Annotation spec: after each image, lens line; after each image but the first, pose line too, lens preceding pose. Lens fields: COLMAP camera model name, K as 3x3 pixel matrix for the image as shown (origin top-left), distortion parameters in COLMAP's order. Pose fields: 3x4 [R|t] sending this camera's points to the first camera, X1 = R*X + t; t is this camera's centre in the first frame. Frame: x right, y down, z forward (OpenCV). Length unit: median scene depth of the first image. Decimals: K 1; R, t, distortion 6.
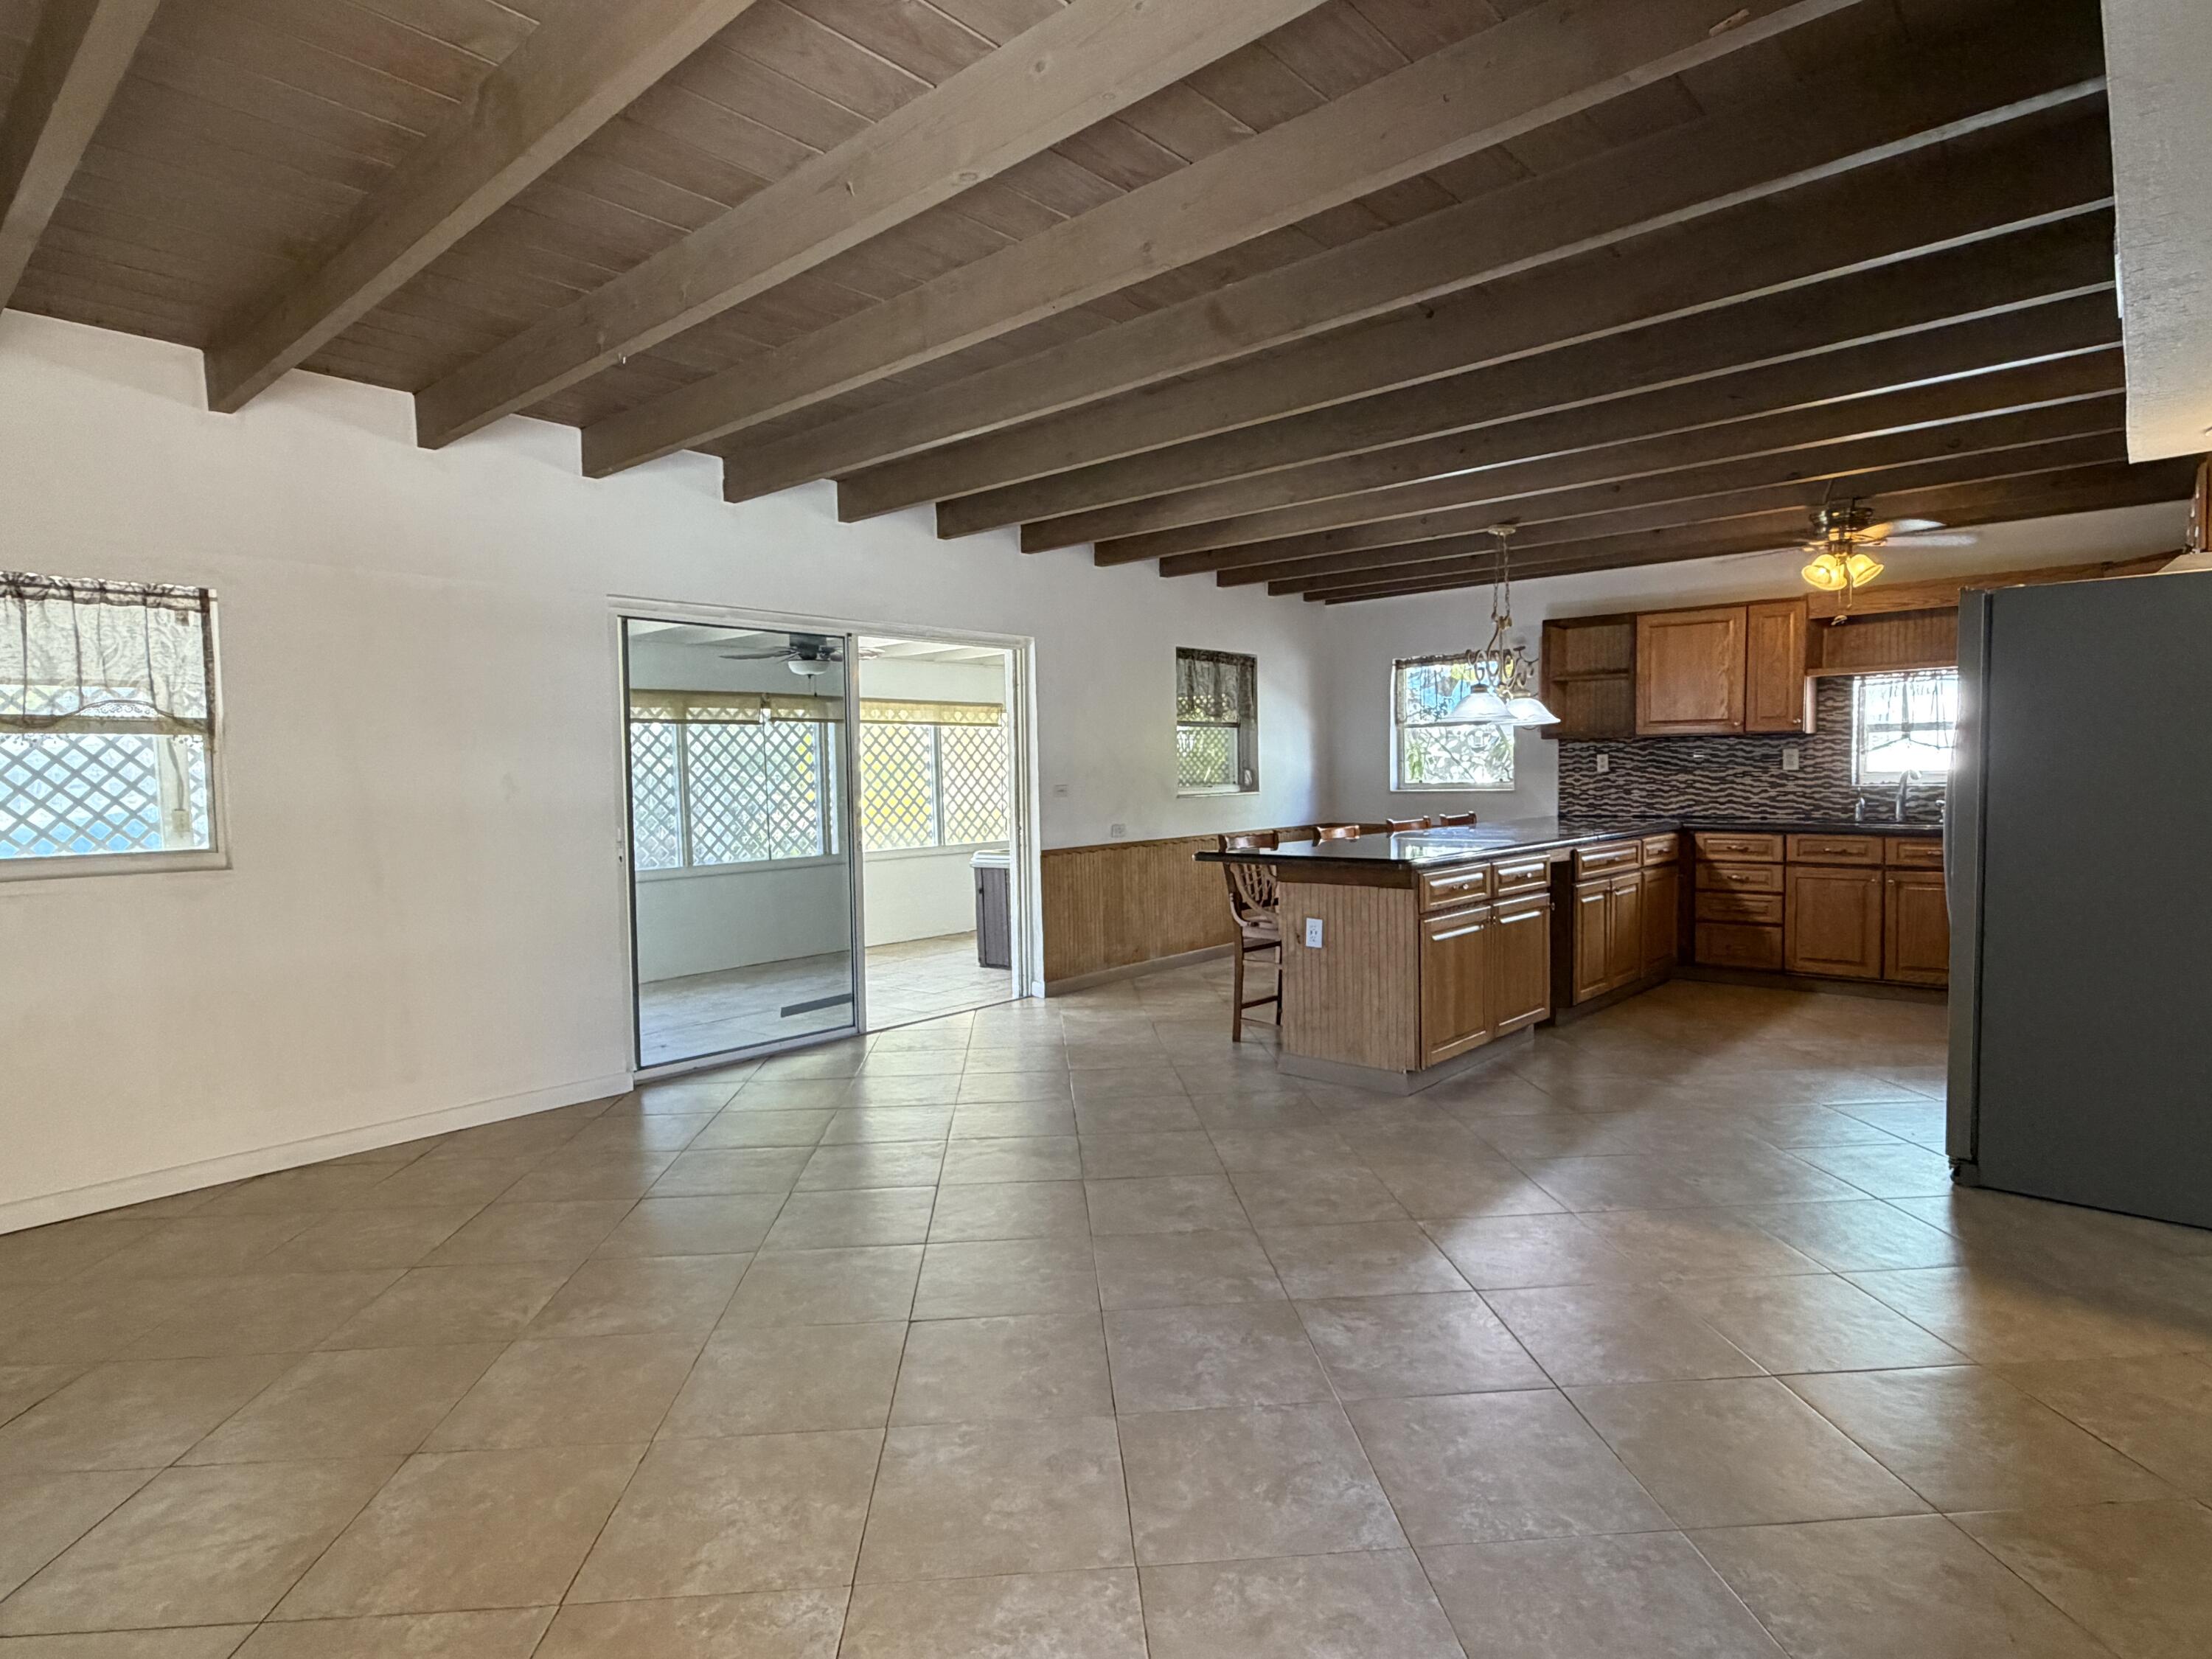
lens RADIAL K [[1180.2, 0, 1114.3], [0, 1180.2, 850.4], [0, 0, 1]] dist [0.024473, 0.000111]
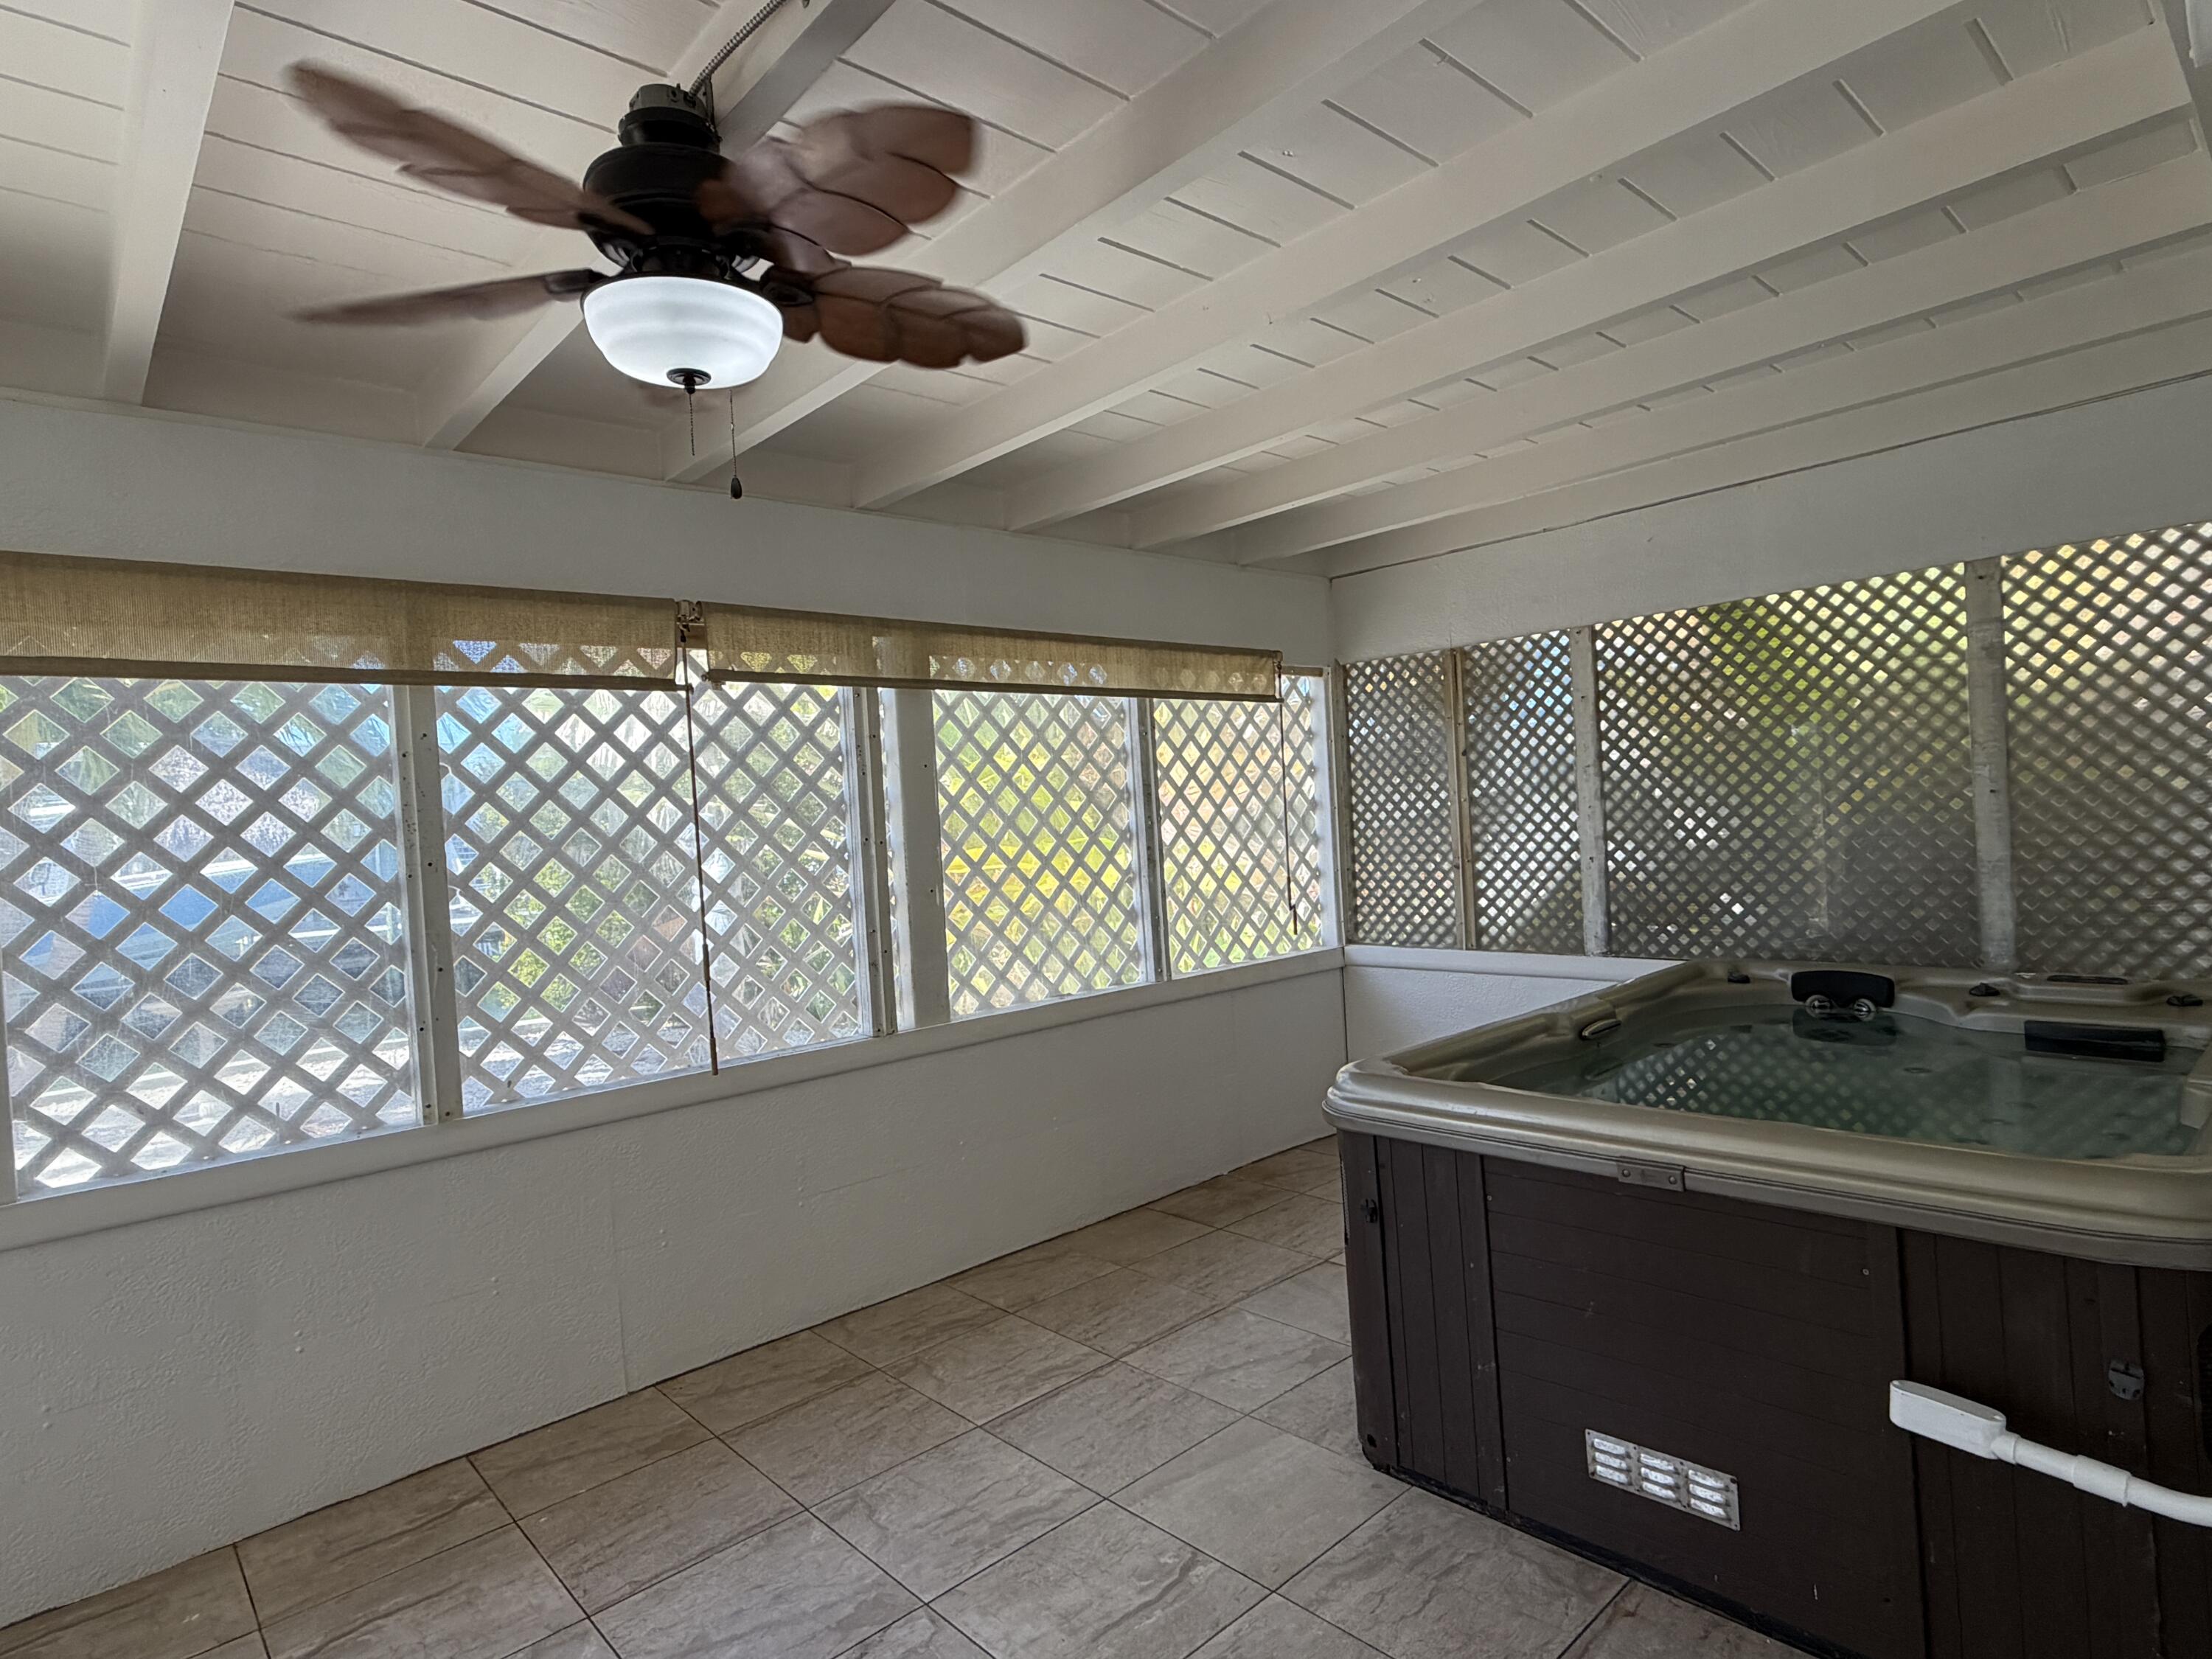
lens RADIAL K [[1180.2, 0, 1109.2], [0, 1180.2, 827.7], [0, 0, 1]] dist [0.024473, 0.000111]
pose [[0.992205, -0.043125, -0.116914, -0.126909], [0.035873, 0.997341, -0.063436, -0.036808], [0.119339, 0.058748, 0.991114, 0.641194]]
